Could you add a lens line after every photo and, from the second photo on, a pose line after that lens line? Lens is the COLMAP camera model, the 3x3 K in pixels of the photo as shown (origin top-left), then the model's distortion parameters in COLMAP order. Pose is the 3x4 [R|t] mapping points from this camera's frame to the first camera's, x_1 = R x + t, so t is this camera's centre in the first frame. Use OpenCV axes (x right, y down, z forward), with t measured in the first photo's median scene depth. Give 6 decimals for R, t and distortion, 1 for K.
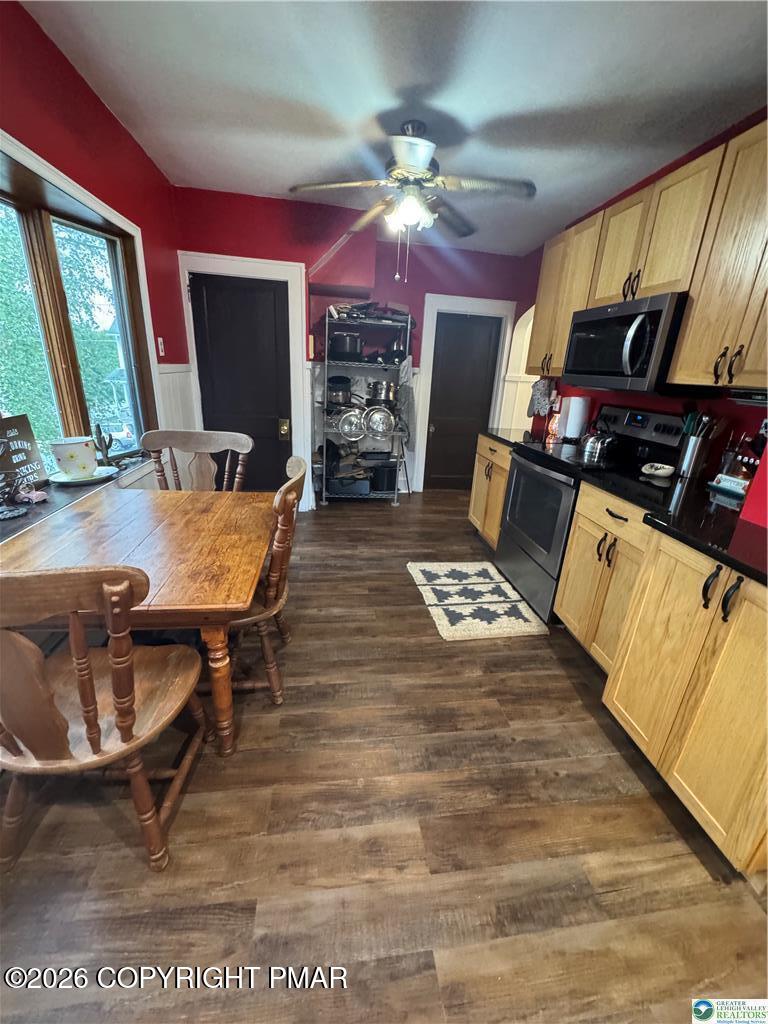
lens RADIAL K [[410.6, 0, 384.3], [0, 410.6, 513.3], [0, 0, 1]] dist [-0.000894, 0.000109]
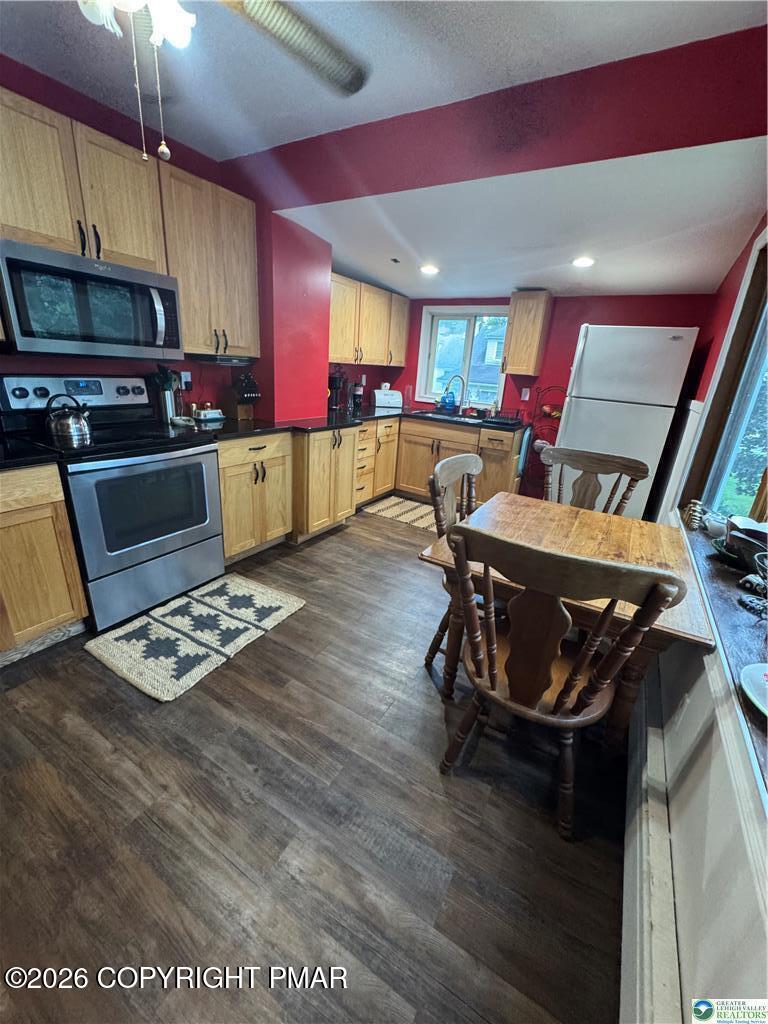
lens RADIAL K [[410.6, 0, 386.0], [0, 410.6, 510.2], [0, 0, 1]] dist [-0.000894, 0.000109]
pose [[-0.775729, -0.309690, 0.549851, -0.472155], [0.107557, 0.793675, 0.598758, -0.454146], [-0.621832, 0.523615, -0.582367, 1.169307]]
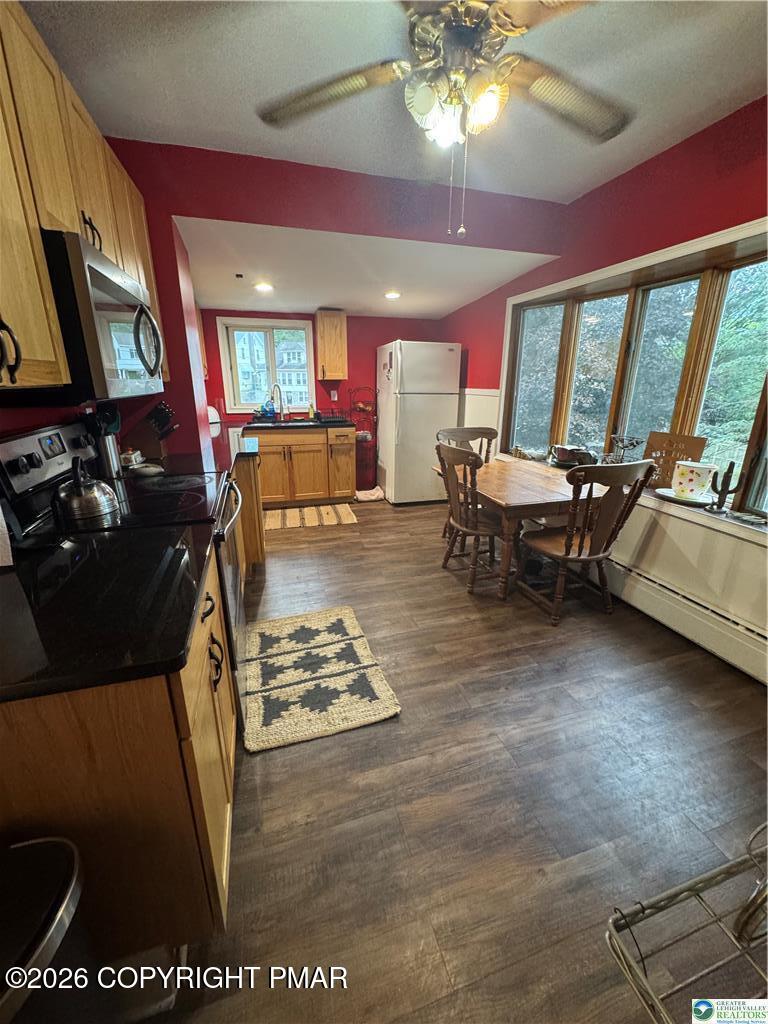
lens RADIAL K [[410.6, 0, 385.5], [0, 410.6, 506.6], [0, 0, 1]] dist [-0.000894, 0.000109]
pose [[-0.984244, -0.008976, -0.176586, 0.215479], [-0.113458, 0.798045, 0.591820, -0.537558], [0.135612, 0.602531, -0.786490, 1.497640]]
